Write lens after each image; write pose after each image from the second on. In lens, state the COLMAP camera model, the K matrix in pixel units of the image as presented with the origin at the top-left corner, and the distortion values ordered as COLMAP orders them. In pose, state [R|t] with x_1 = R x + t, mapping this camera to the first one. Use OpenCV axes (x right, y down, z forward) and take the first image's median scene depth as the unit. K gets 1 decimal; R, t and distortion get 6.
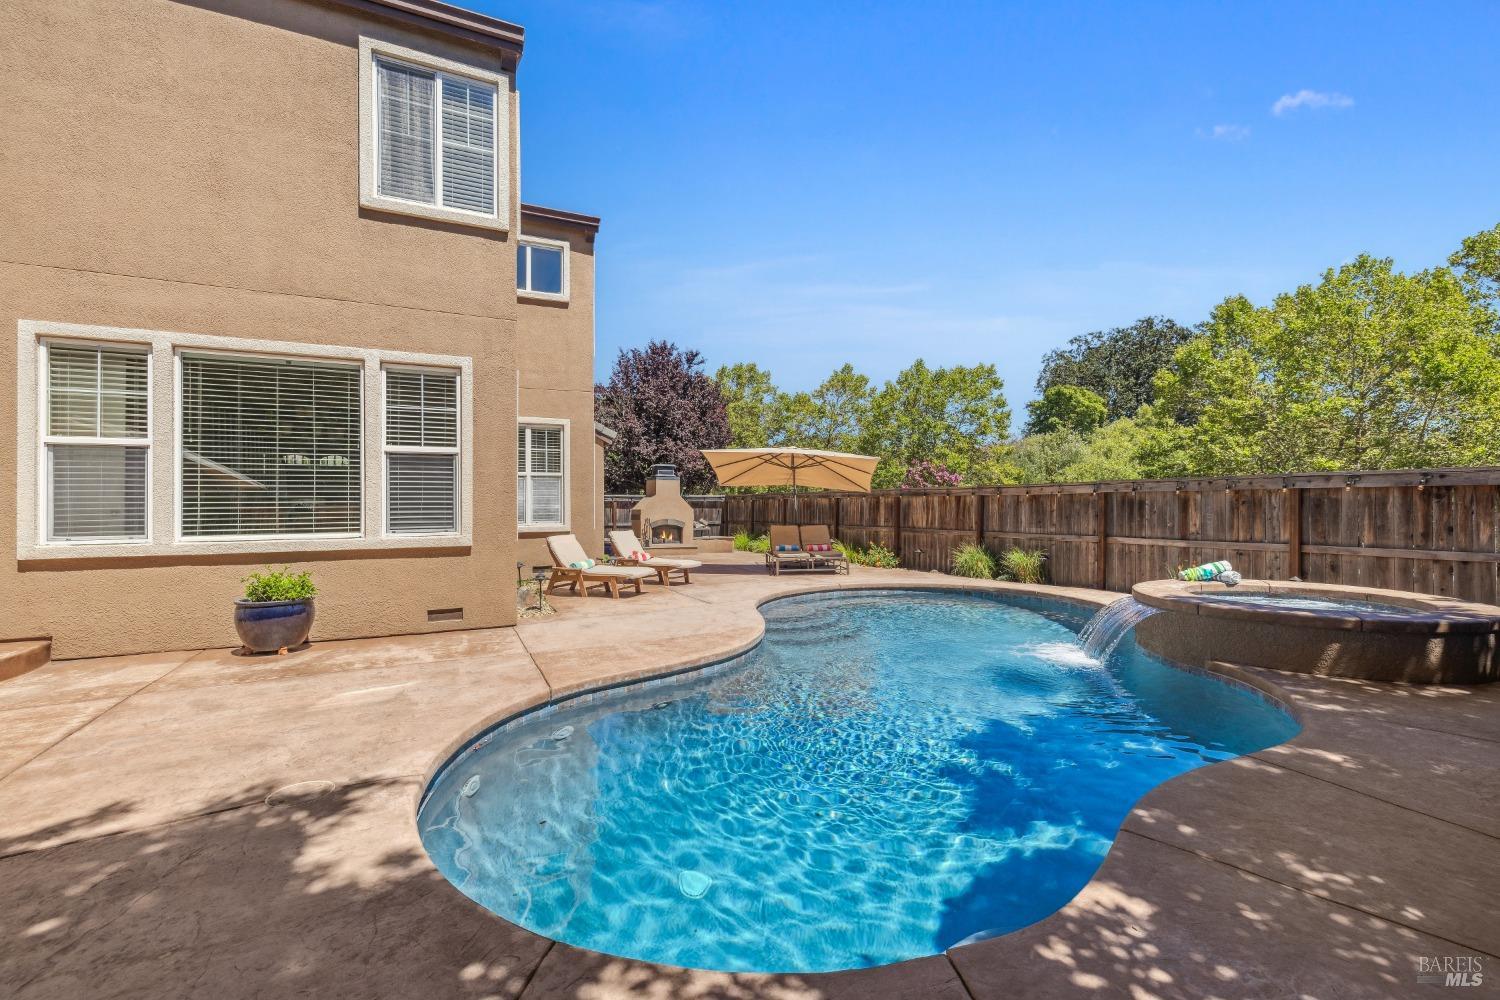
lens RADIAL K [[635.7, 0, 751.3], [0, 635.7, 507.7], [0, 0, 1]] dist [0.002947, 0.000287]
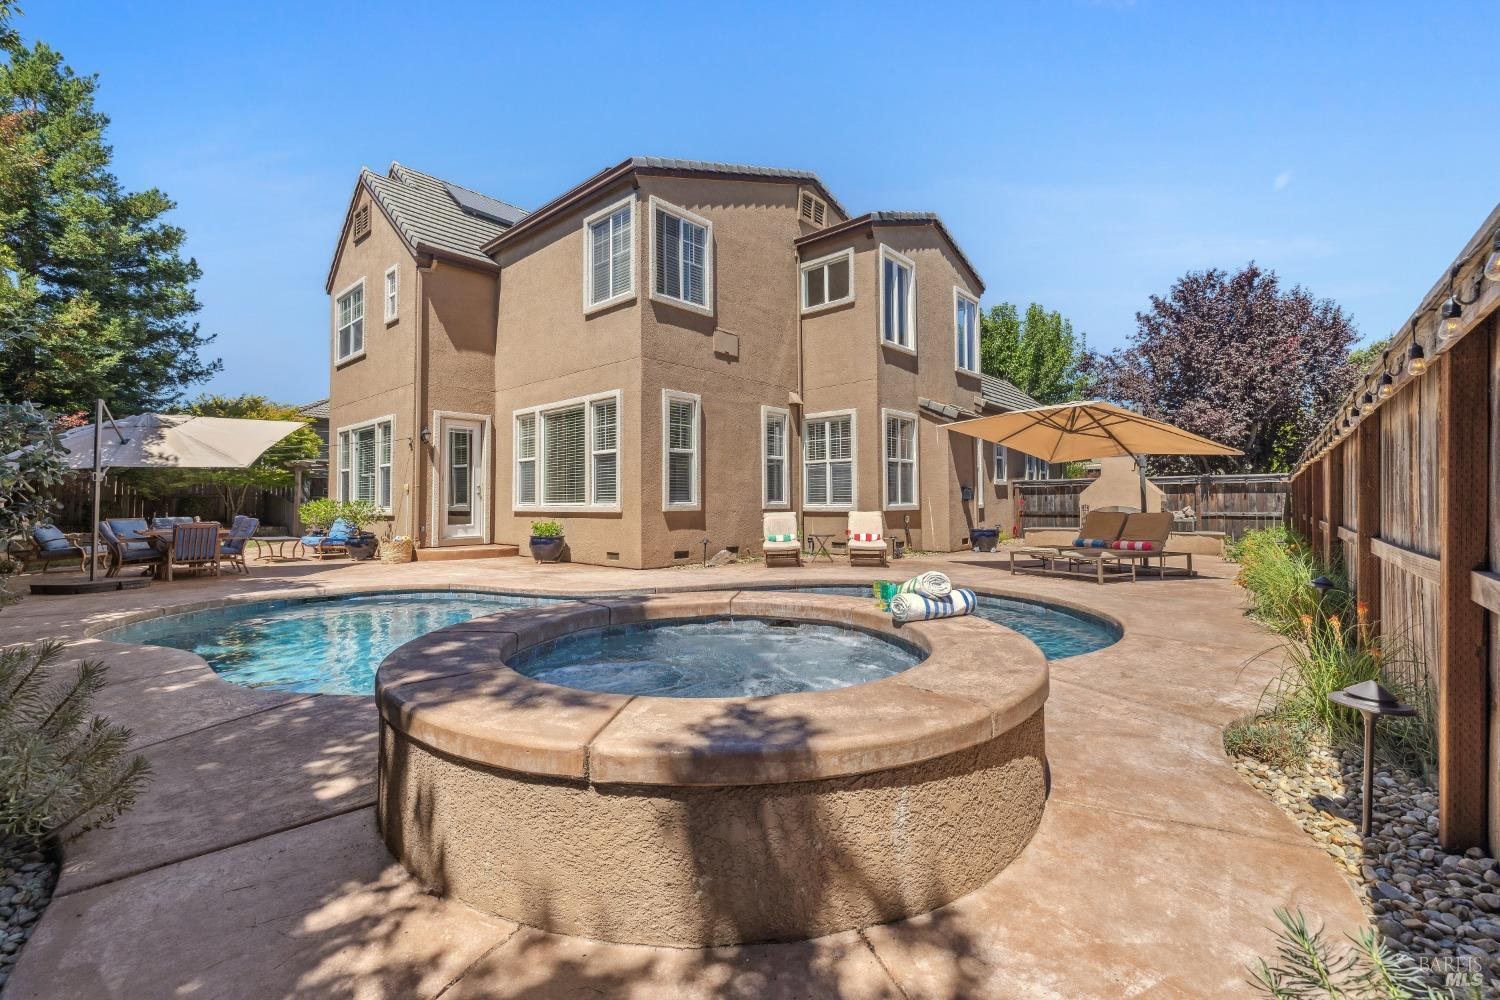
lens RADIAL K [[635.7, 0, 750.2], [0, 635.7, 486.8], [0, 0, 1]] dist [0.002947, 0.000287]
pose [[0.383645, -0.017788, -0.923310, 1.097445], [-0.002812, 0.999787, -0.020430, 0.029385], [0.923477, 0.010434, 0.383513, 0.712806]]
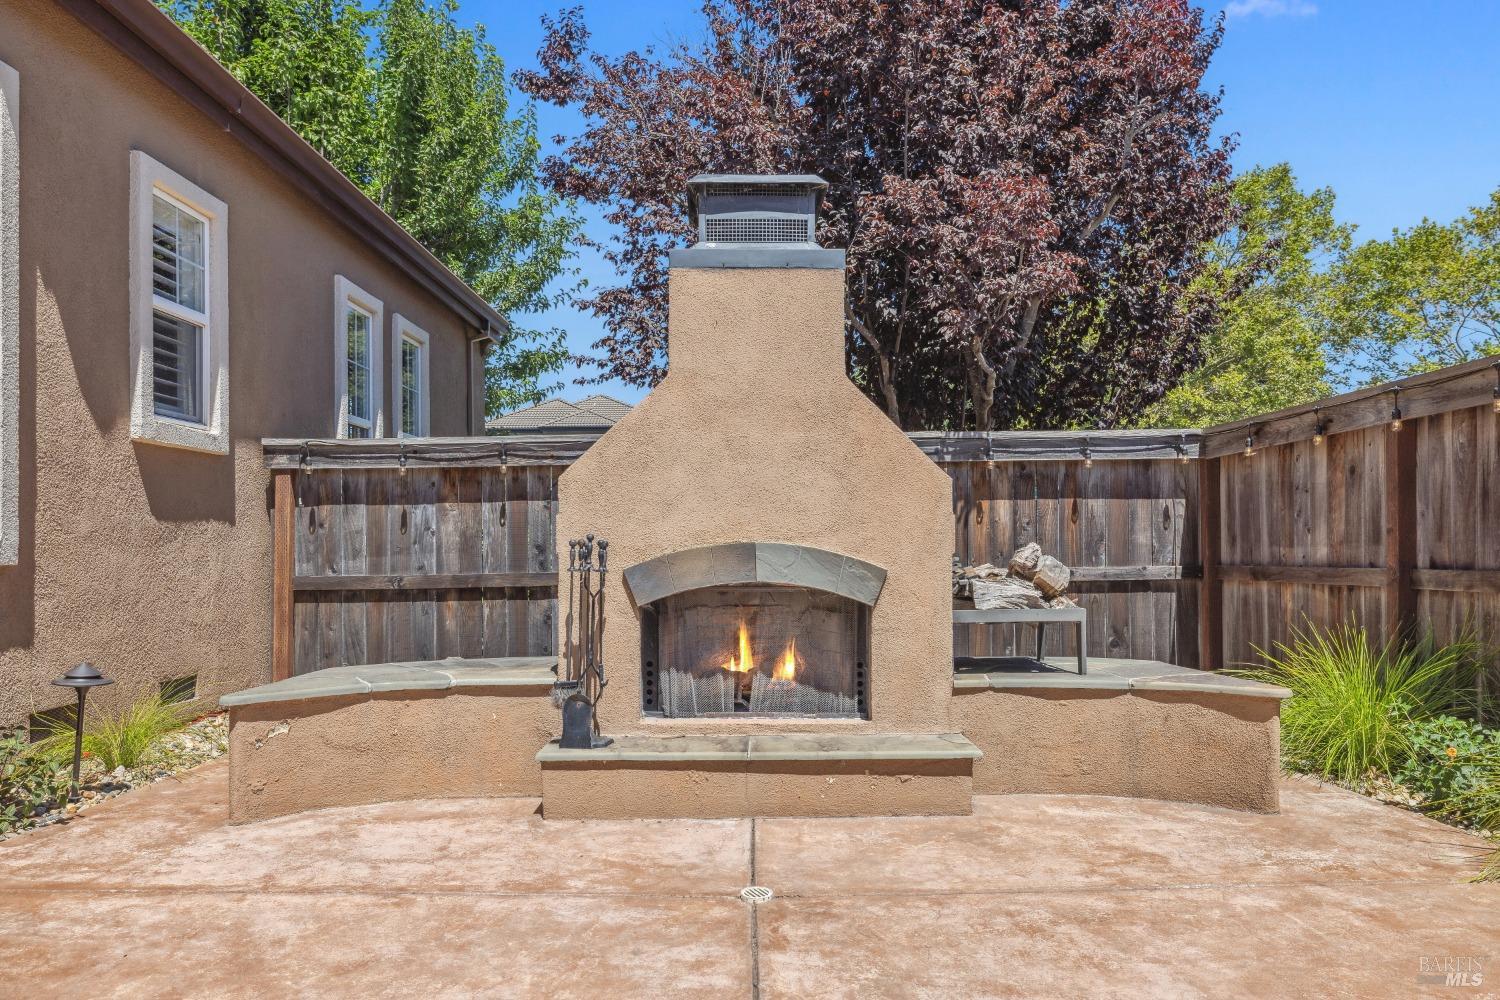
lens RADIAL K [[1041.5, 0, 746.5], [0, 1041.5, 509.4], [0, 0, 1]] dist [-0.002961, -0.002307]
pose [[0.893270, -0.017494, -0.449180, -0.073084], [0.003465, 0.999481, -0.032035, 0.043360], [0.449508, 0.027060, 0.892867, 2.053477]]
